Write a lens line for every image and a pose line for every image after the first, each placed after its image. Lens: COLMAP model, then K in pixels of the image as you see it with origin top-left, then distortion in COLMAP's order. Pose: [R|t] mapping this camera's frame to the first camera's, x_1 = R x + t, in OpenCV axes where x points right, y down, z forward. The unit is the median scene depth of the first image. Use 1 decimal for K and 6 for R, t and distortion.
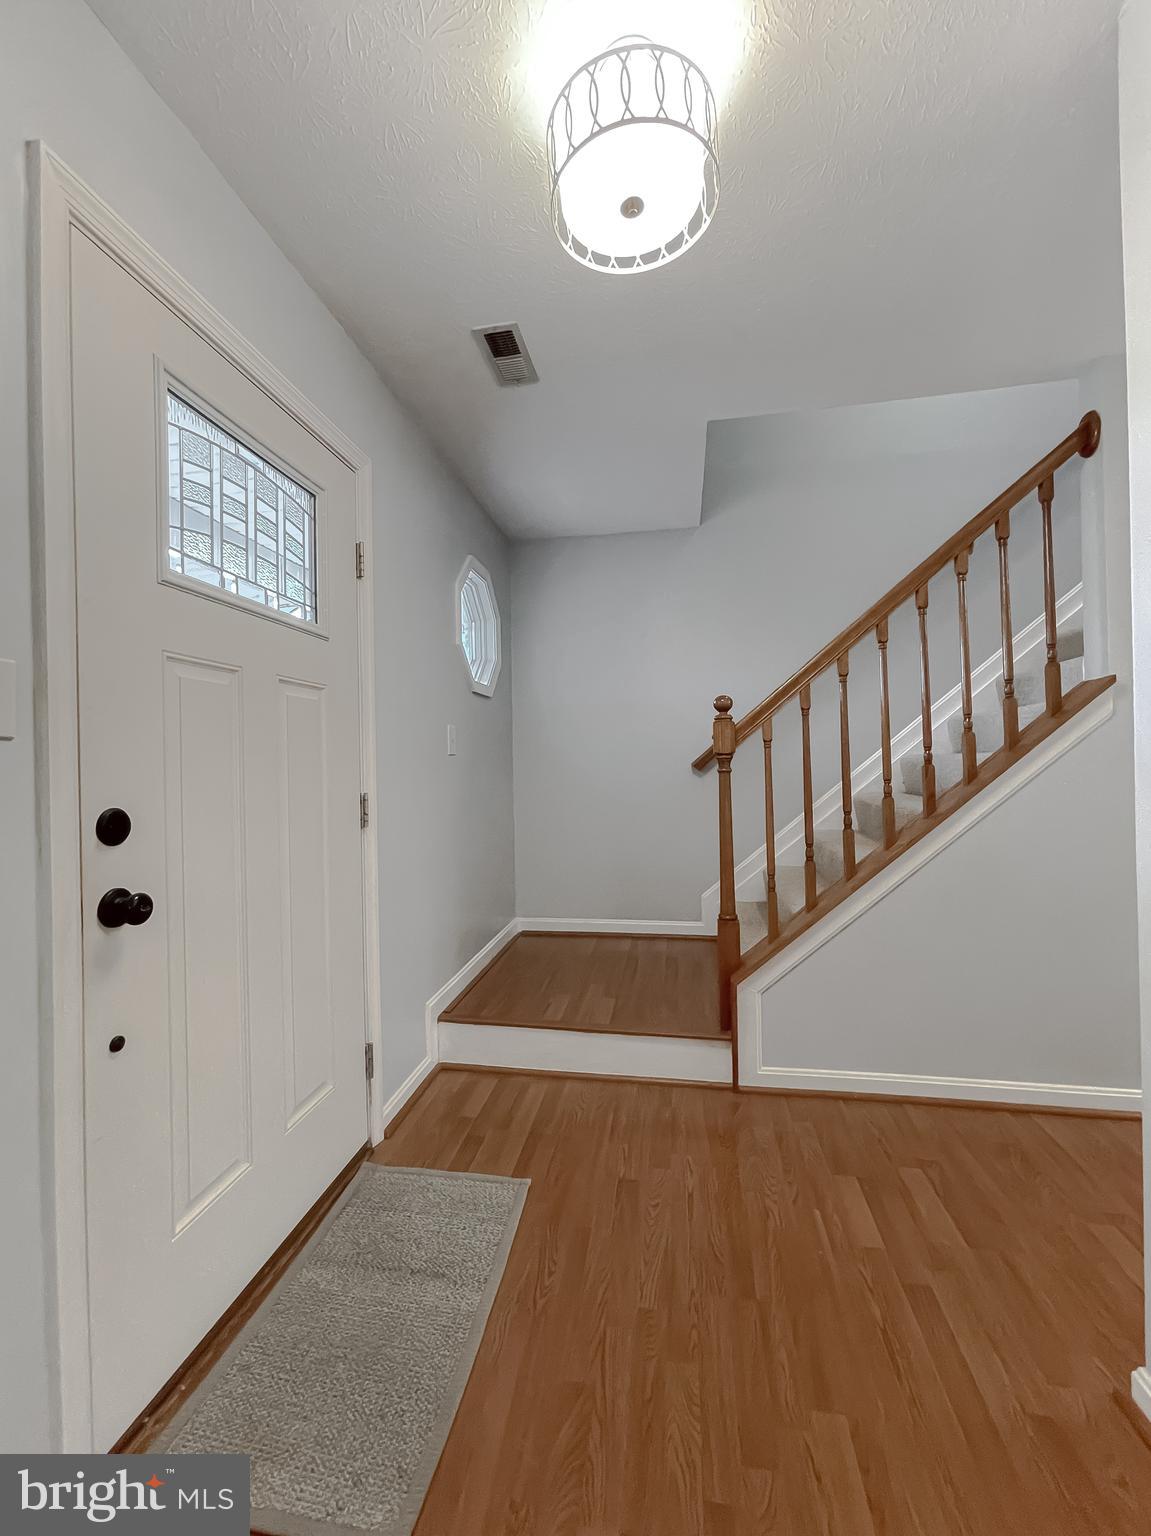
lens RADIAL K [[644.7, 0, 575.2], [0, 644.7, 771.7], [0, 0, 1]] dist [-0.004716, 0.001720]
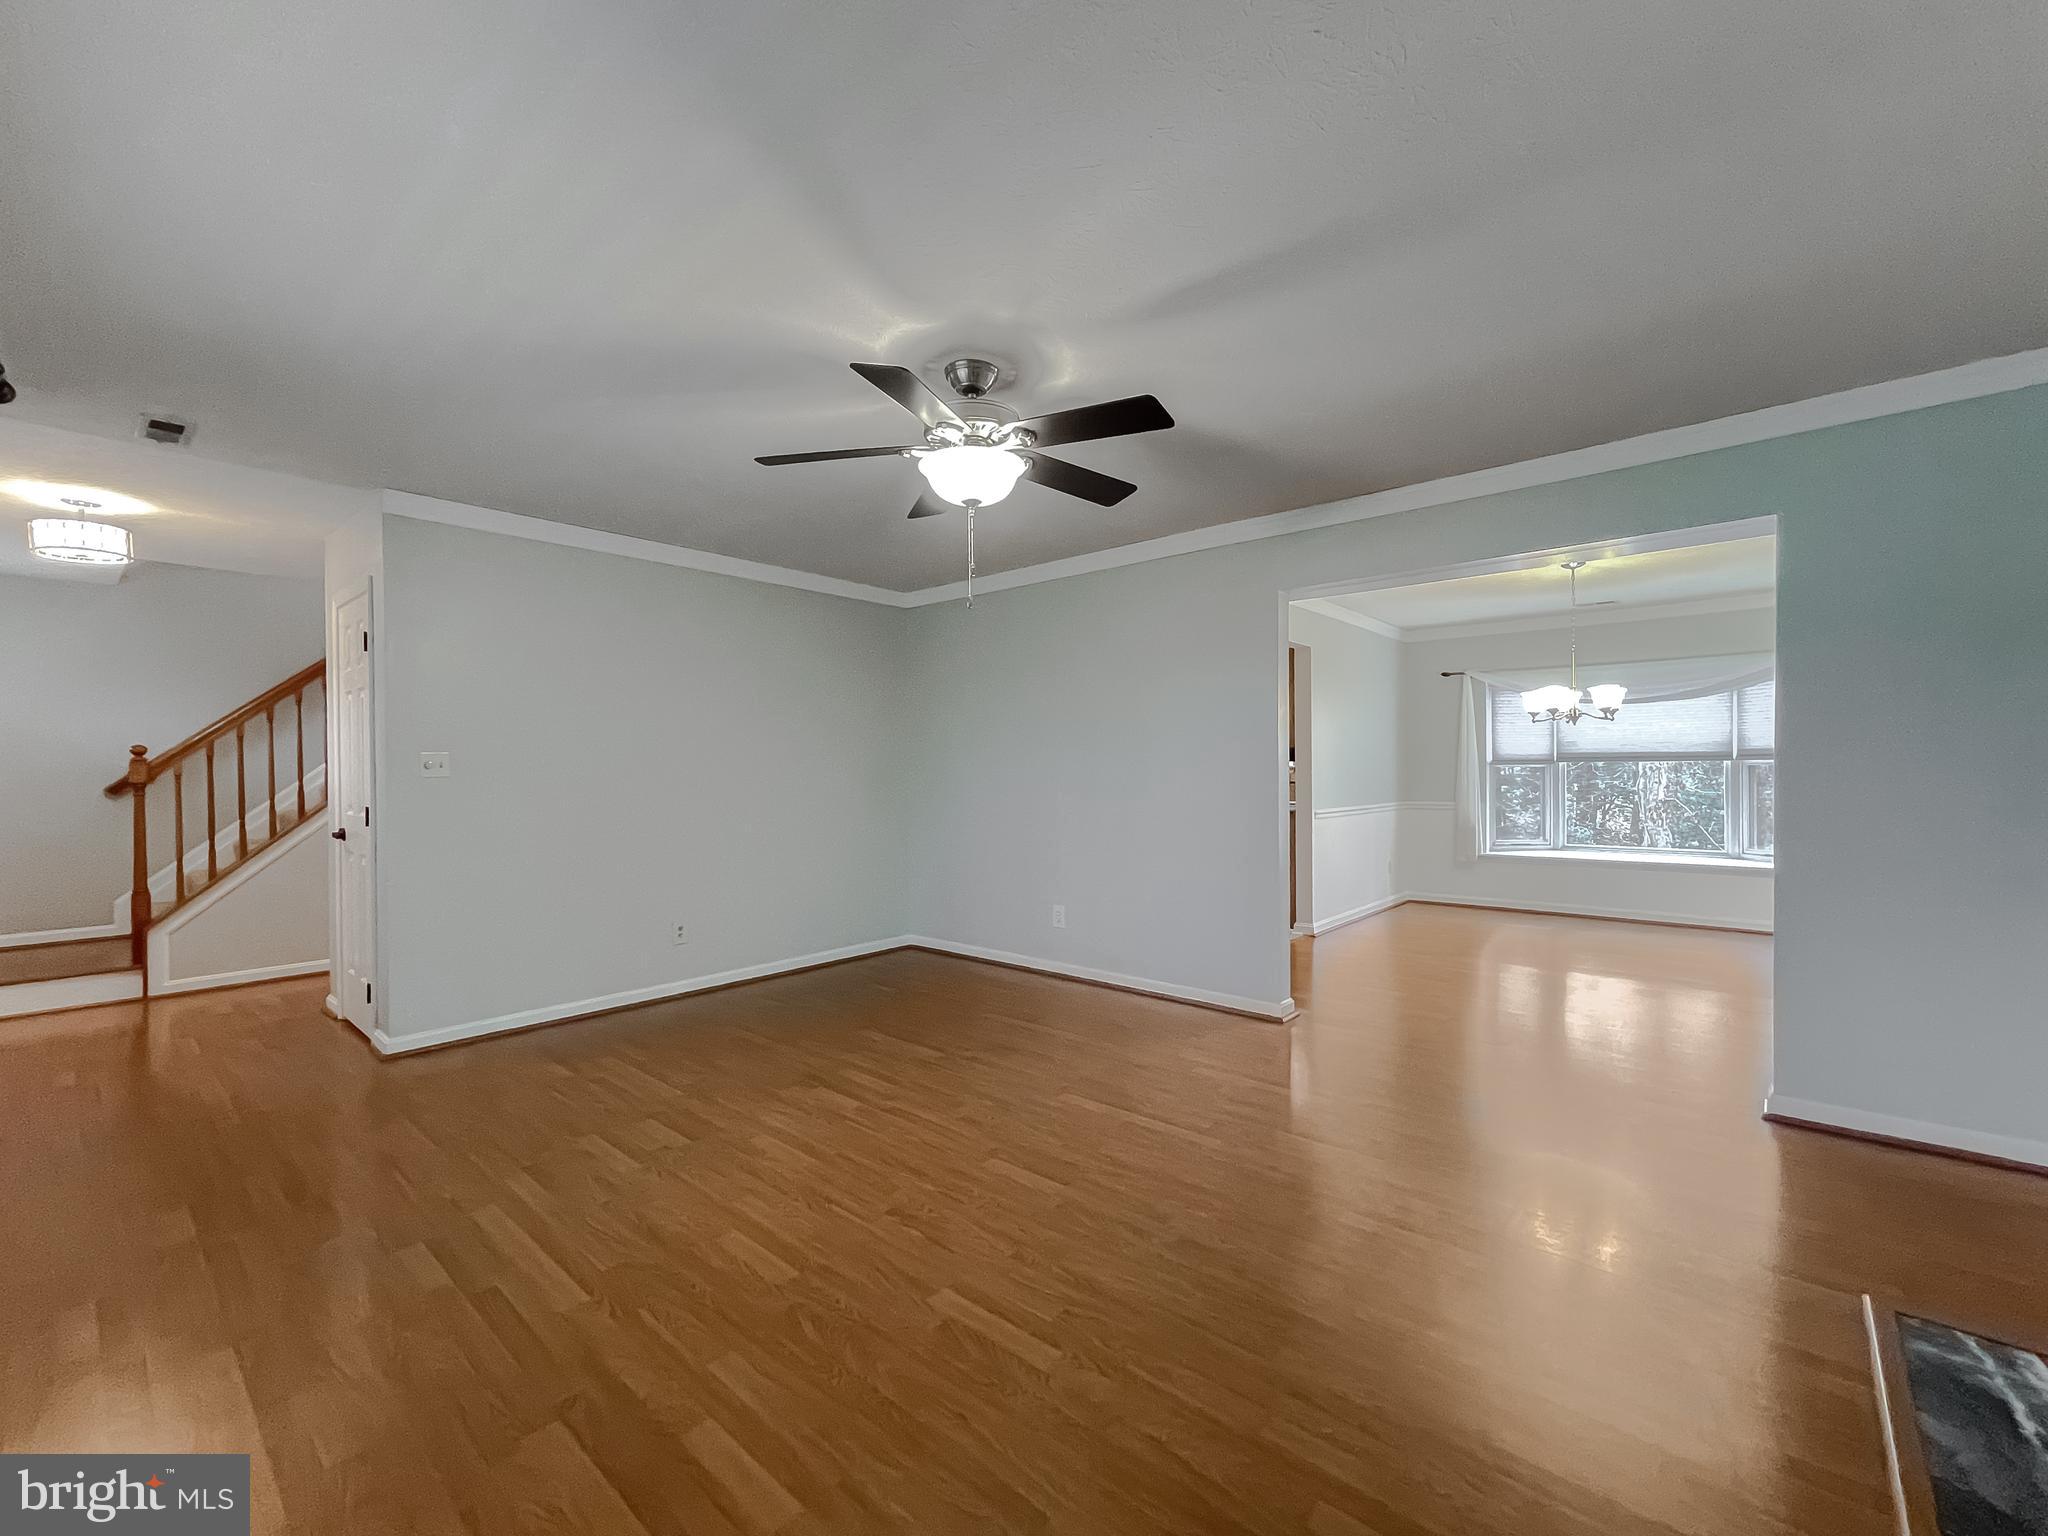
lens RADIAL K [[859.6, 0, 1021.3], [0, 859.6, 777.2], [0, 0, 1]] dist [-0.004716, 0.001720]
pose [[0.521955, 0.009974, 0.852915, -0.400162], [-0.010822, 0.999929, -0.005071, -0.057542], [-0.852904, -0.006583, 0.522026, -1.802729]]
